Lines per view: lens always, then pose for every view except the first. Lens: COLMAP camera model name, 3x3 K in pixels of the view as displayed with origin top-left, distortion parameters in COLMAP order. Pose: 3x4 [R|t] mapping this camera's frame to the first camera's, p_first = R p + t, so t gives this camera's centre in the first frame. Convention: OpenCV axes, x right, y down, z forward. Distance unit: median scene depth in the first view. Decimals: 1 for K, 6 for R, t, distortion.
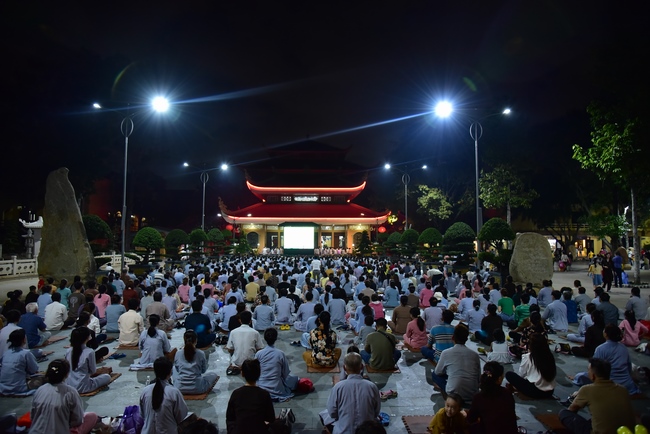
lens RADIAL K [[447.3, 0, 320.2], [0, 447.3, 217.9], [0, 0, 1]] dist [-0.113783, 0.069999]
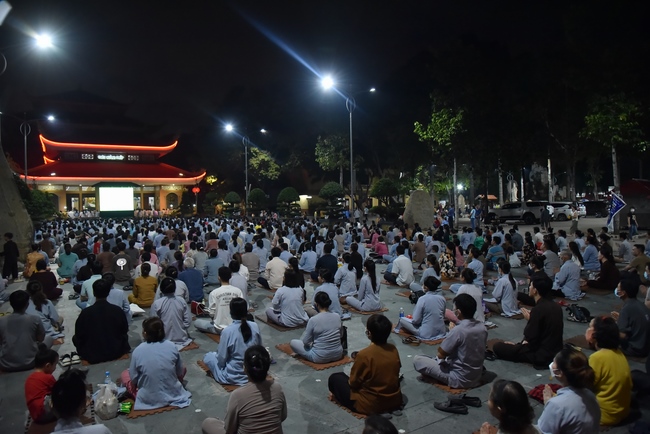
lens RADIAL K [[447.3, 0, 320.2], [0, 447.3, 217.9], [0, 0, 1]] dist [-0.113783, 0.069999]
pose [[0.857517, -0.033615, 0.513357, -0.148190], [-0.010278, 0.996544, 0.082424, 0.003942], [-0.514353, -0.075956, 0.854208, 0.002333]]
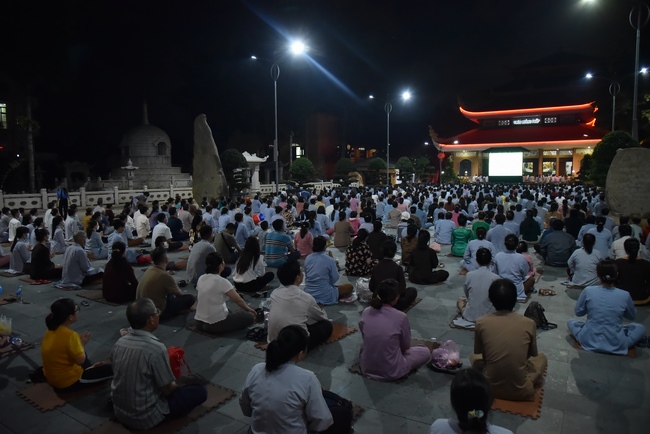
lens RADIAL K [[452.9, 0, 320.5], [0, 452.9, 218.4], [0, 0, 1]] dist [-0.115874, 0.068126]
pose [[0.833325, 0.037393, -0.551517, 0.139359], [0.048413, 0.988939, 0.140201, 0.006897], [0.550659, -0.143533, 0.822297, 0.011555]]
